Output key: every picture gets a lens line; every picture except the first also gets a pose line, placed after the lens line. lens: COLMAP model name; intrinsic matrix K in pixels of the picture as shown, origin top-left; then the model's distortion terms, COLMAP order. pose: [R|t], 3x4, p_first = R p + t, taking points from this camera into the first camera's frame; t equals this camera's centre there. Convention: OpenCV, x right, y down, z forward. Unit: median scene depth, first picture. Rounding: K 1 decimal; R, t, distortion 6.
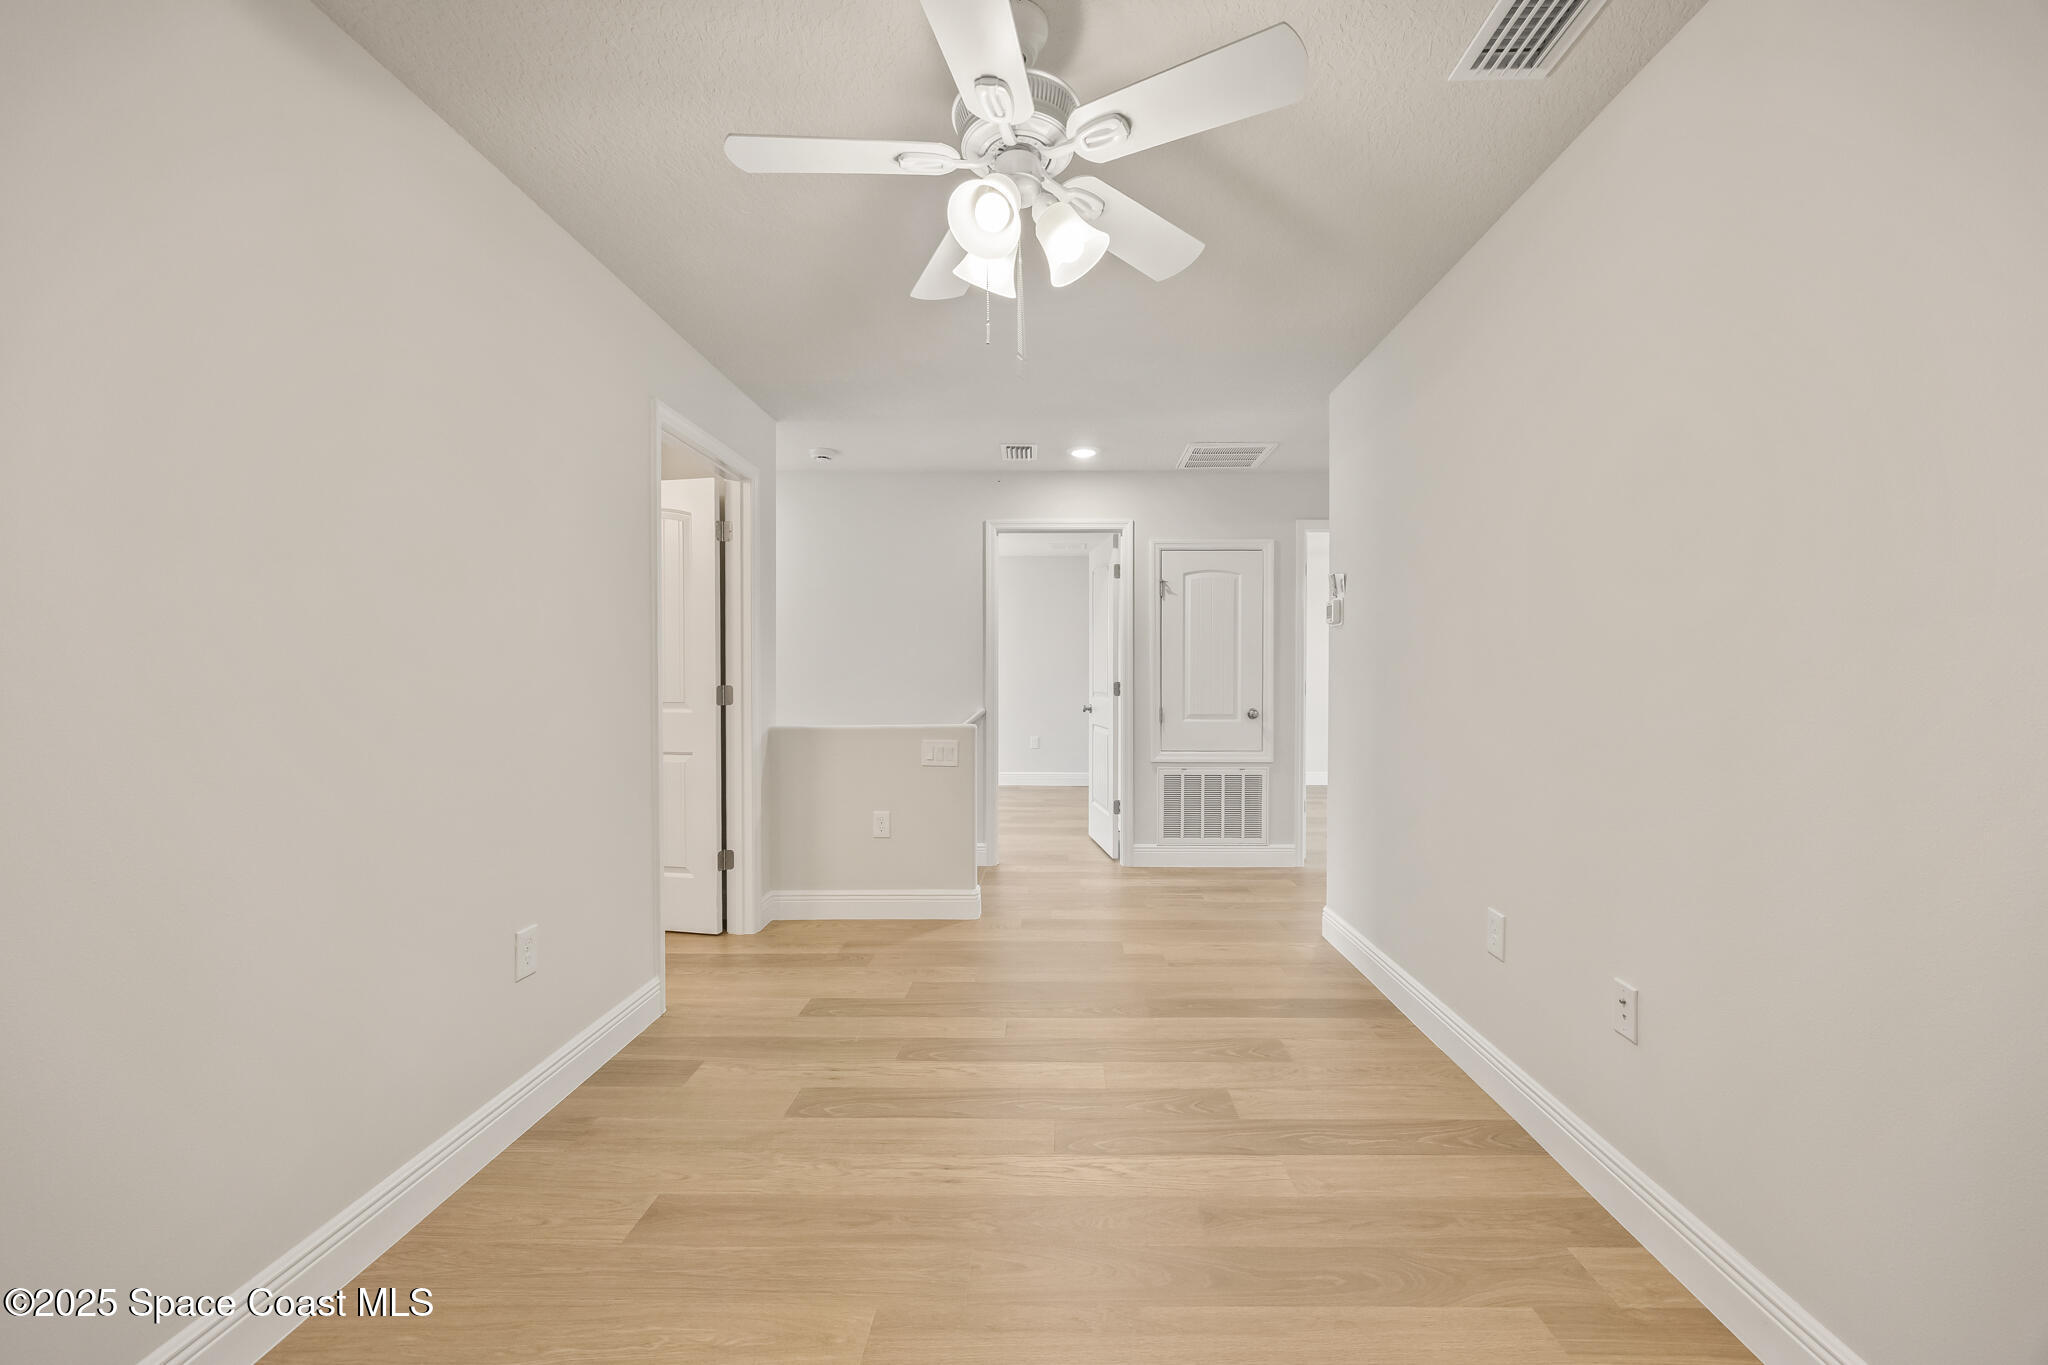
lens RADIAL K [[791.1, 0, 1018.2], [0, 791.1, 685.4], [0, 0, 1]] dist [0.000203, 0.000055]
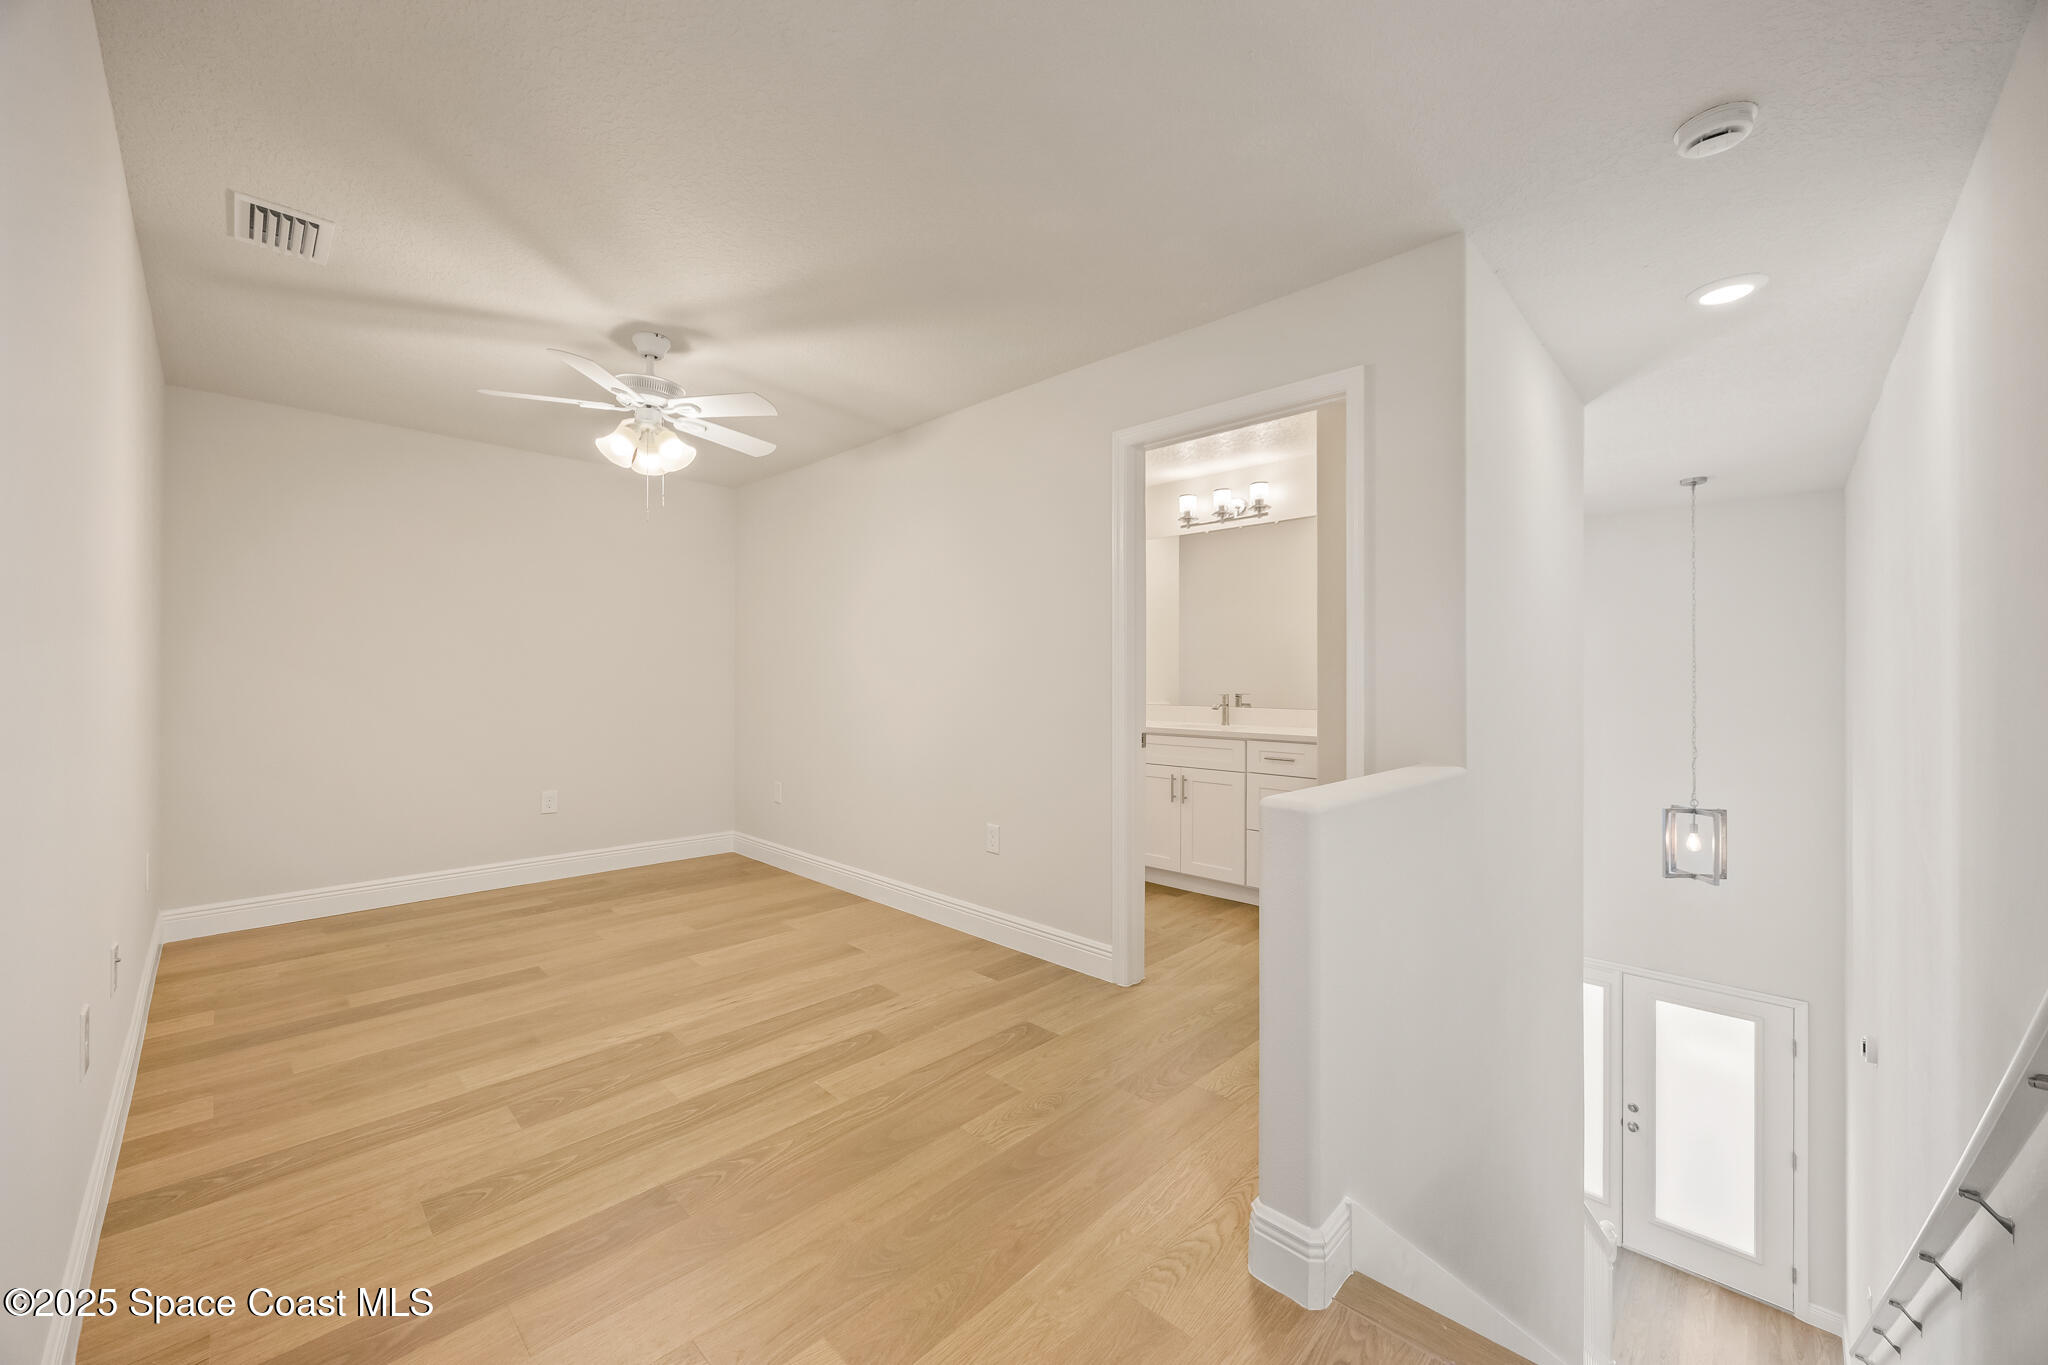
lens RADIAL K [[791.1, 0, 1018.2], [0, 791.1, 685.4], [0, 0, 1]] dist [0.000203, 0.000055]
pose [[-0.666730, 0.003447, -0.745291, 0.555991], [-0.012425, 0.999799, 0.015739, -0.012997], [0.745195, 0.019754, -0.666553, 2.004219]]
